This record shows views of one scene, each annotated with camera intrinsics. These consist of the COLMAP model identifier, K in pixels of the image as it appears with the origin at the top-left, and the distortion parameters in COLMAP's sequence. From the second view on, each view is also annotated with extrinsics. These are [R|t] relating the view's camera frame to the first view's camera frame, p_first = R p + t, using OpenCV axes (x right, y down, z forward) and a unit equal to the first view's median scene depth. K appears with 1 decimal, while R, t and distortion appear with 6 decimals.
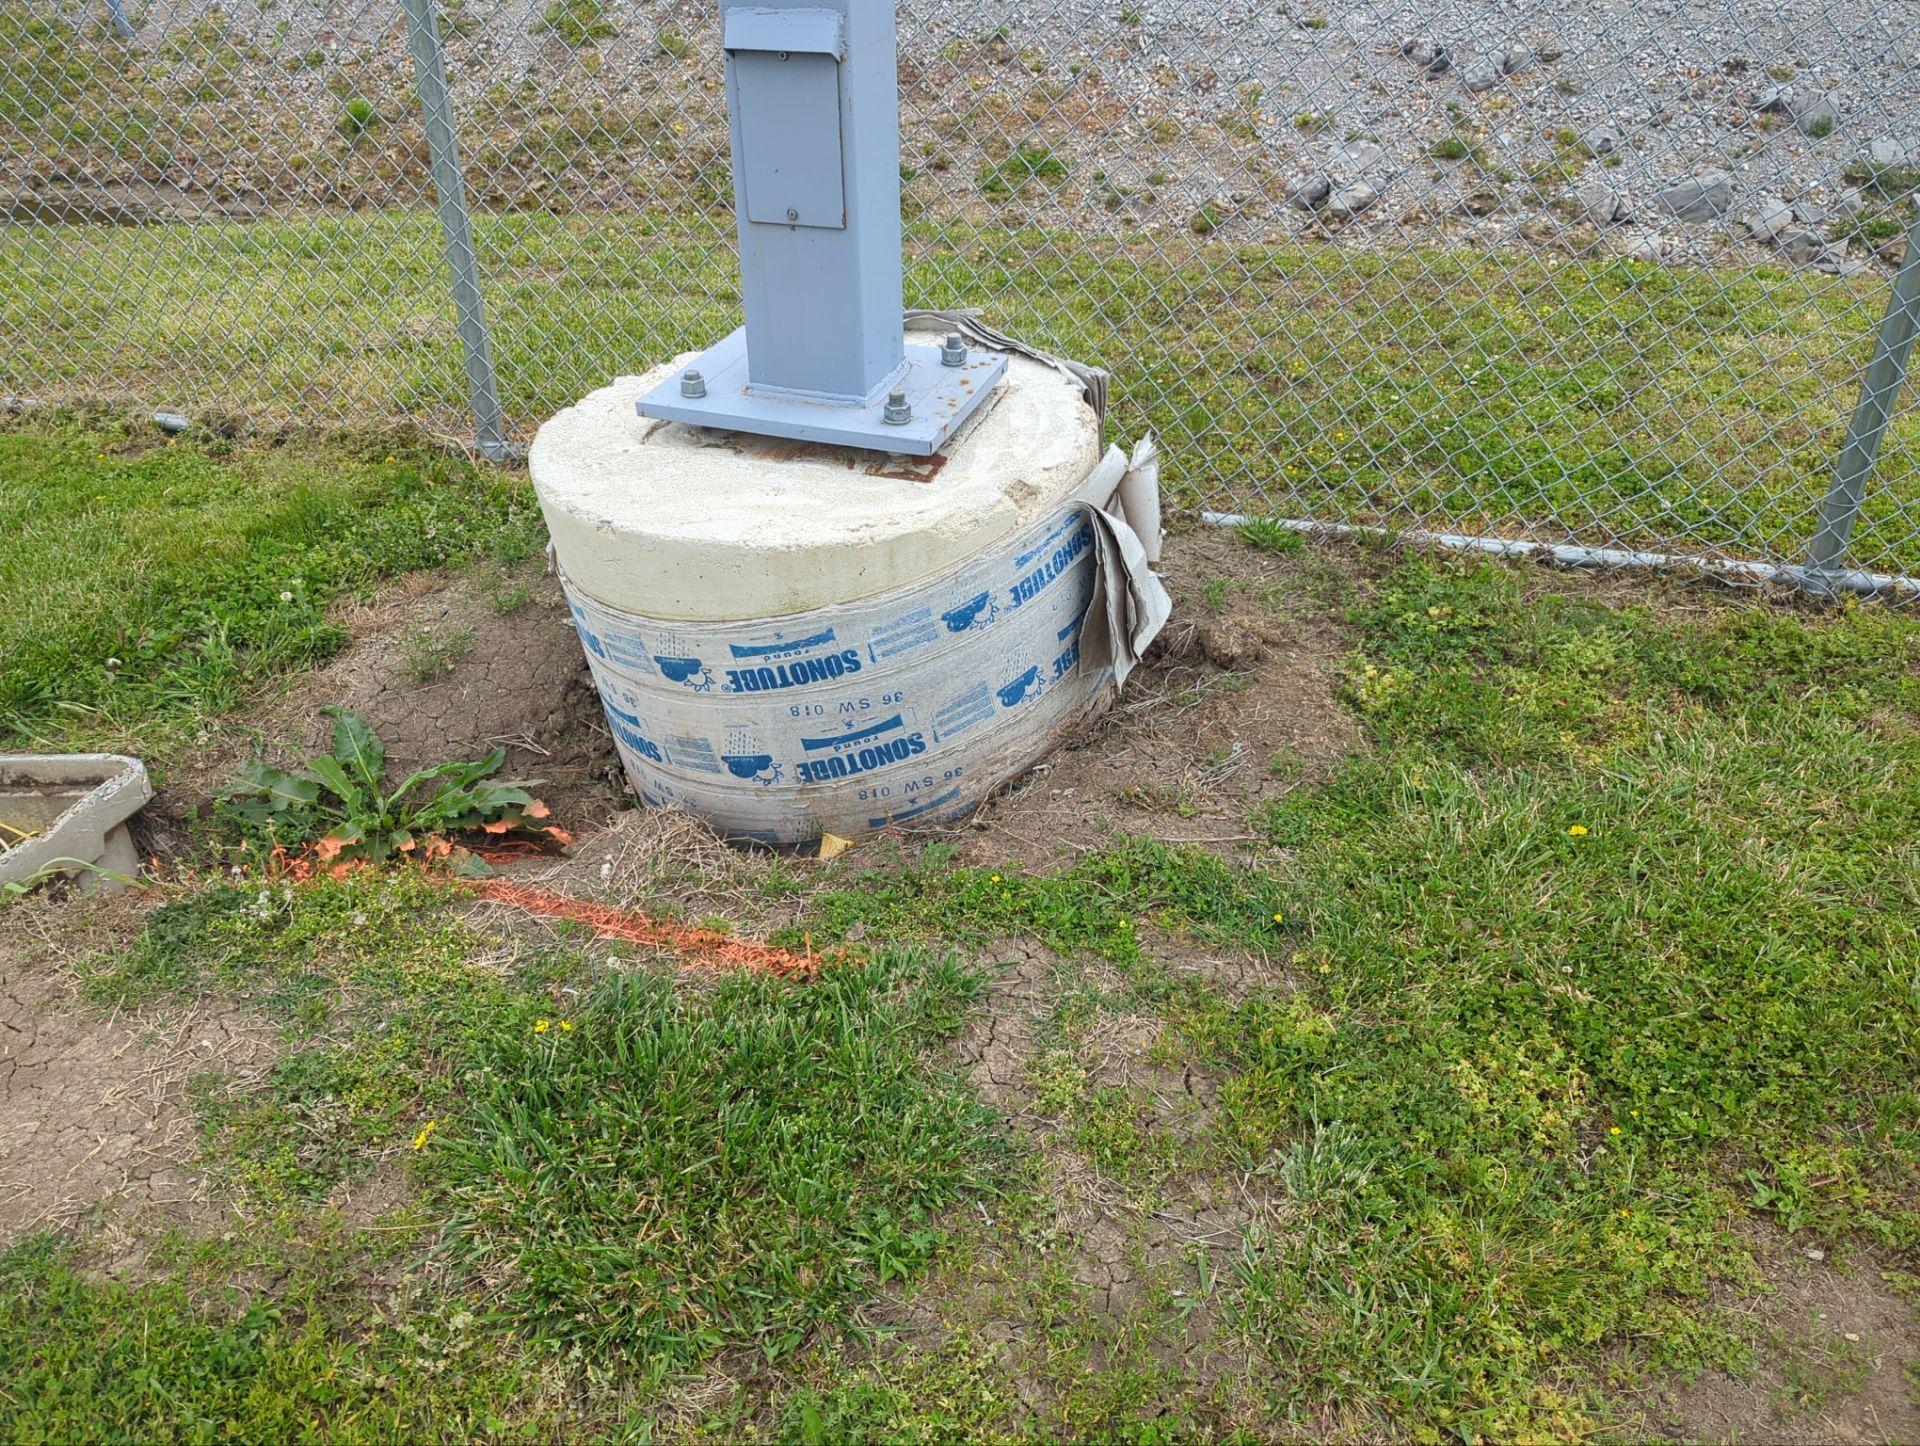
lens RADIAL K [[1557.3, 0, 955.4], [0, 1557.3, 720.1], [0, 0, 1]] dist [0.043171, -0.033687]
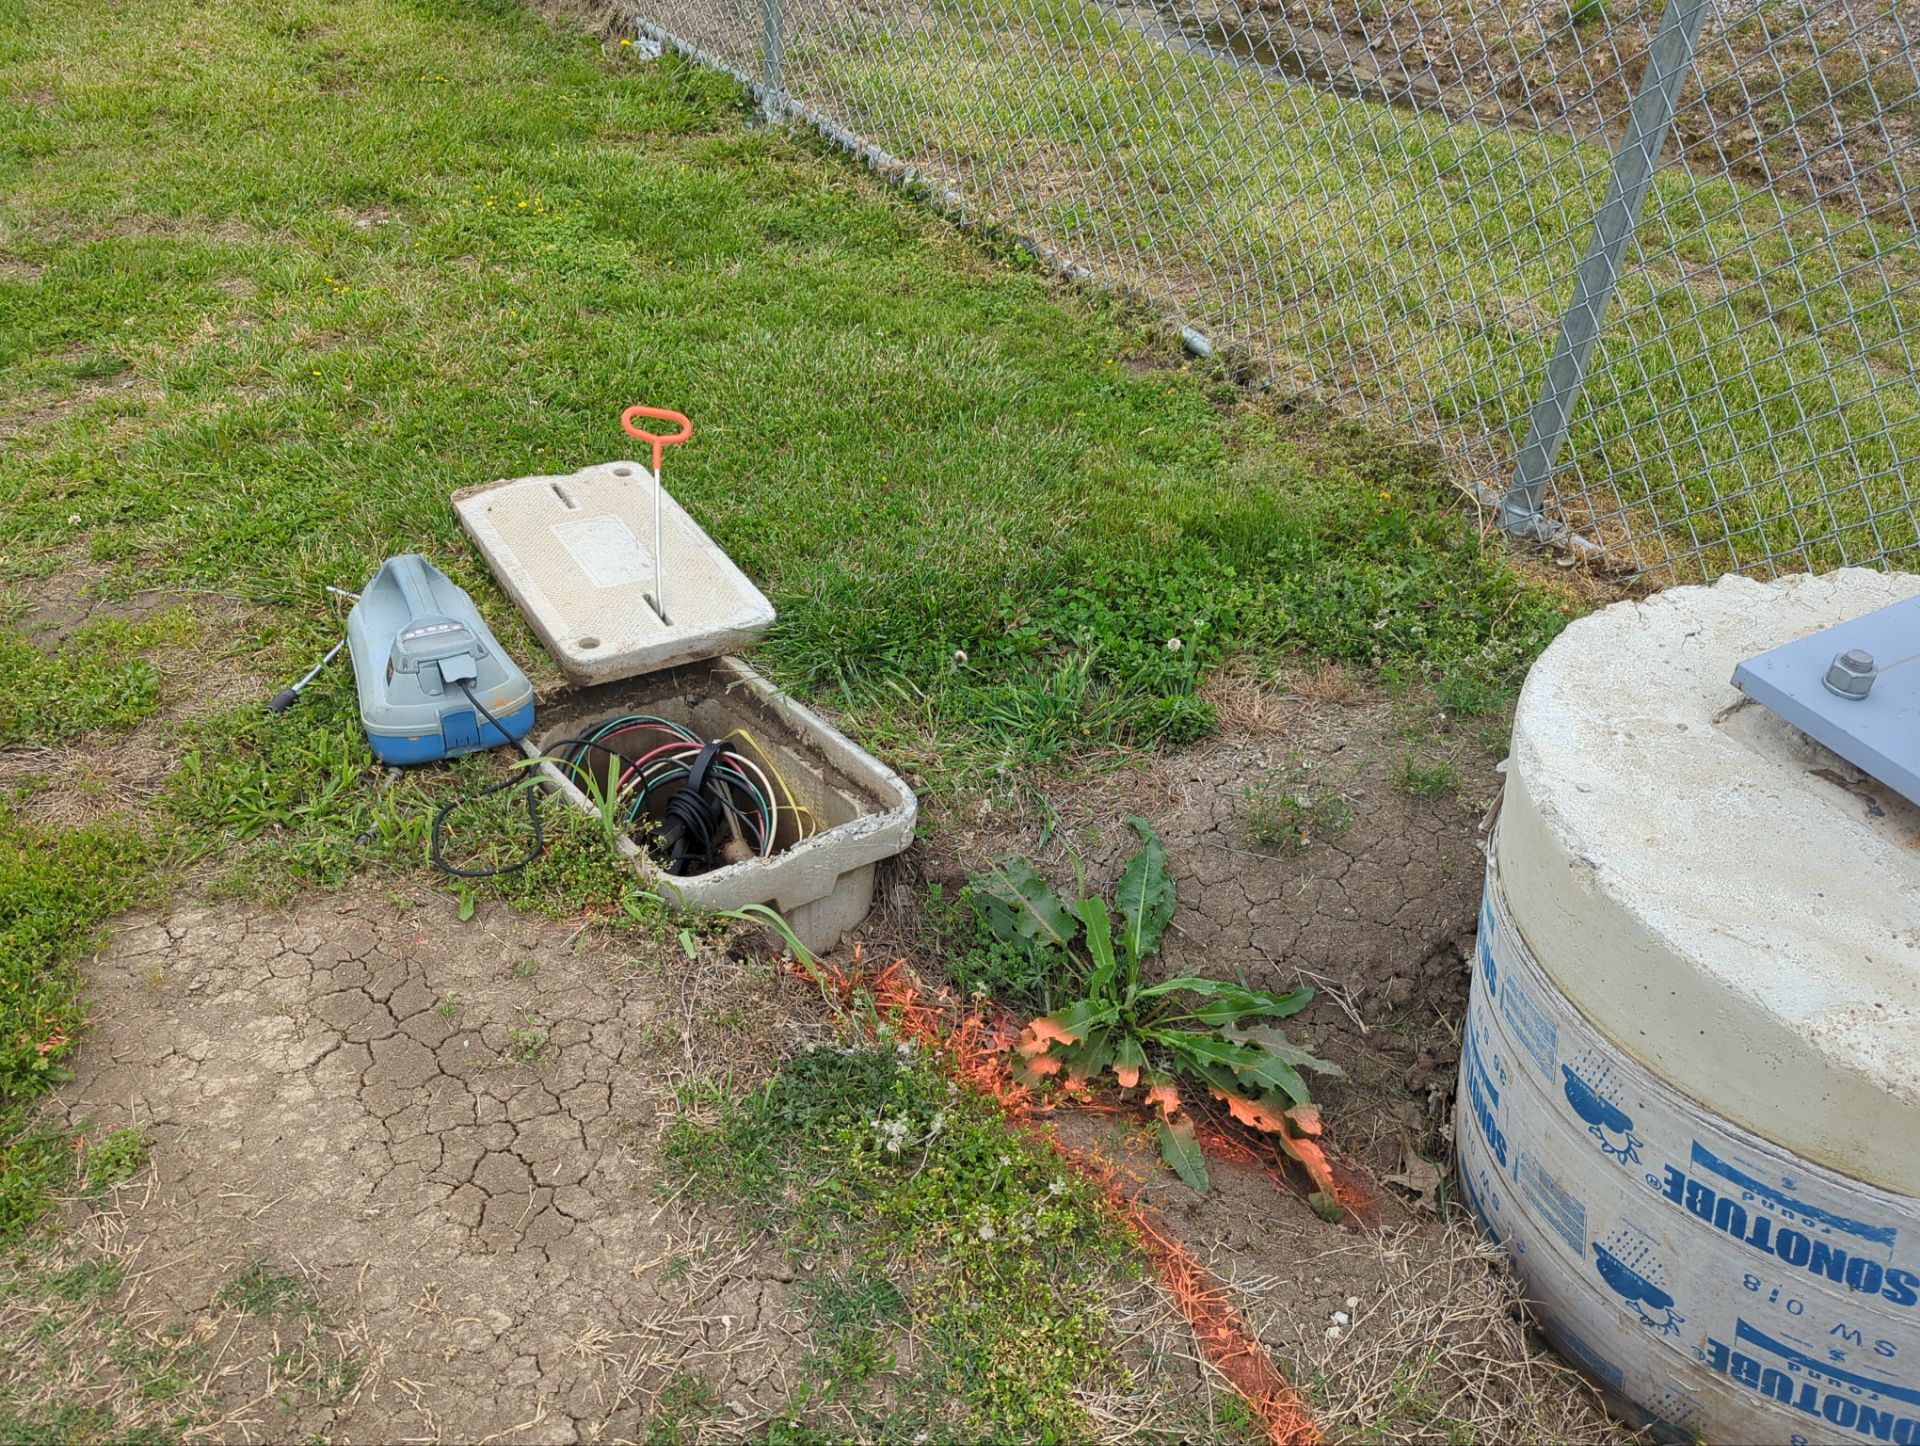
lens RADIAL K [[1557.3, 0, 954.7], [0, 1557.3, 716.2], [0, 0, 1]] dist [0.043171, -0.033687]
pose [[0.750397, 0.435731, -0.497034, -0.110230], [-0.400346, 0.897951, 0.182777, -0.159691], [0.525954, 0.061830, 0.848263, 0.295892]]
